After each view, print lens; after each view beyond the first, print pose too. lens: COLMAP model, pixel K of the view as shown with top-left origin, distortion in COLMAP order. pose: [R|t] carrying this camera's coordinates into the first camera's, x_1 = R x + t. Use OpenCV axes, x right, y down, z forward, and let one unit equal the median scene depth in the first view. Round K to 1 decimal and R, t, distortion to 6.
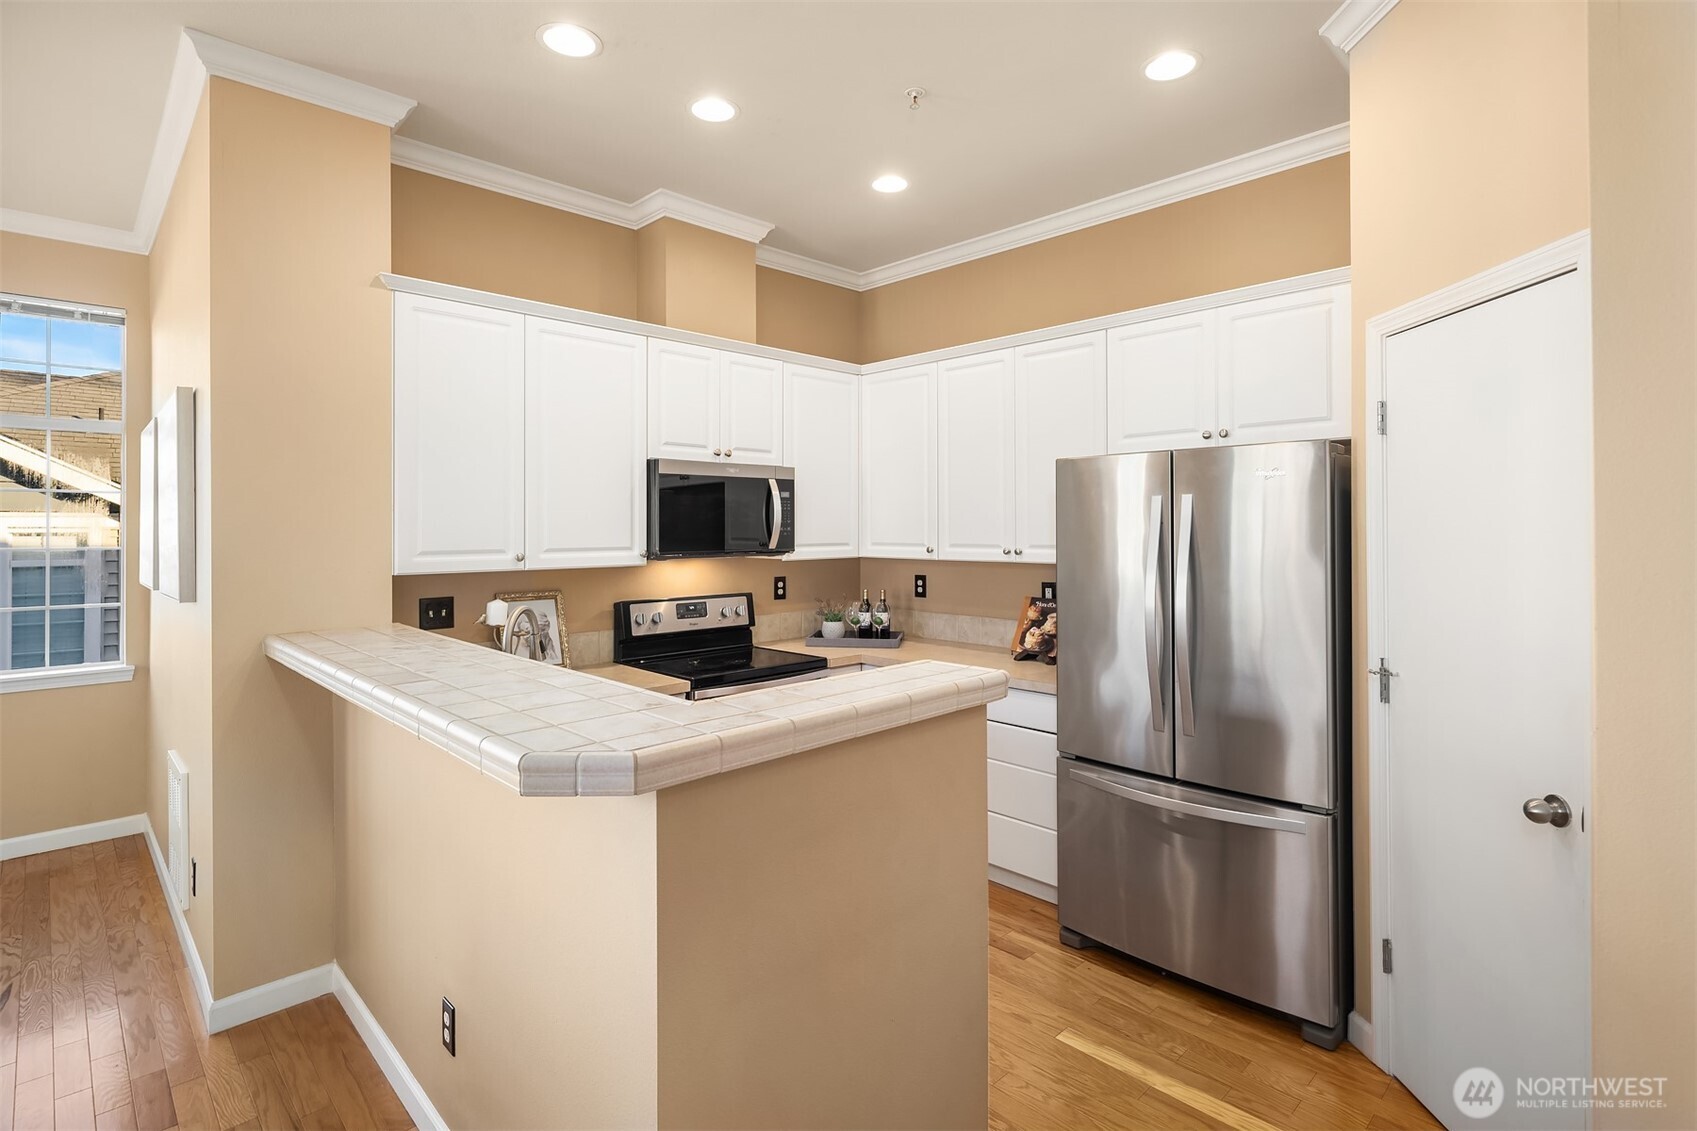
lens RADIAL K [[815.9, 0, 842.4], [0, 815.9, 518.3], [0, 0, 1]] dist [0.001497, -0.000750]
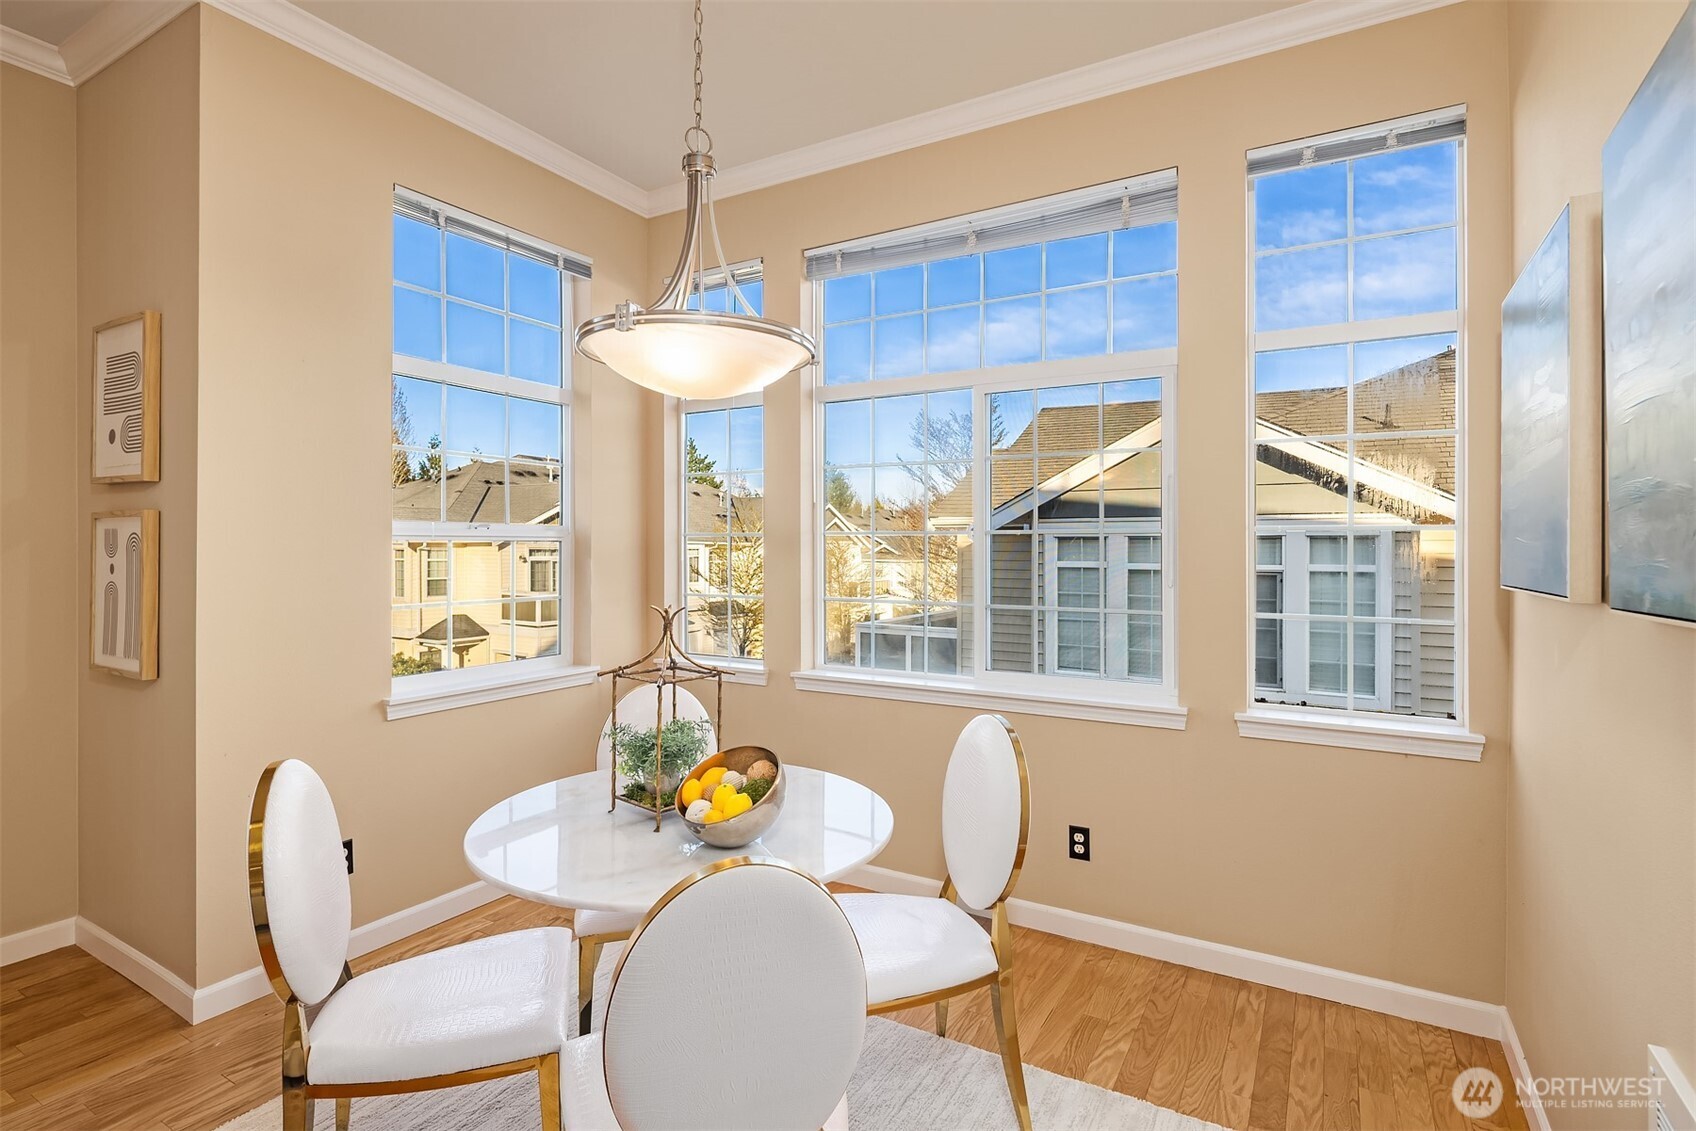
lens RADIAL K [[876.6, 0, 804.8], [0, 876.6, 540.5], [0, 0, 1]] dist [0.002167, 0.000316]
pose [[0.239423, -0.002820, -0.970911, -0.389744], [0.007354, 0.999972, -0.001091, 0.045157], [0.970887, -0.006879, 0.239437, 0.402057]]
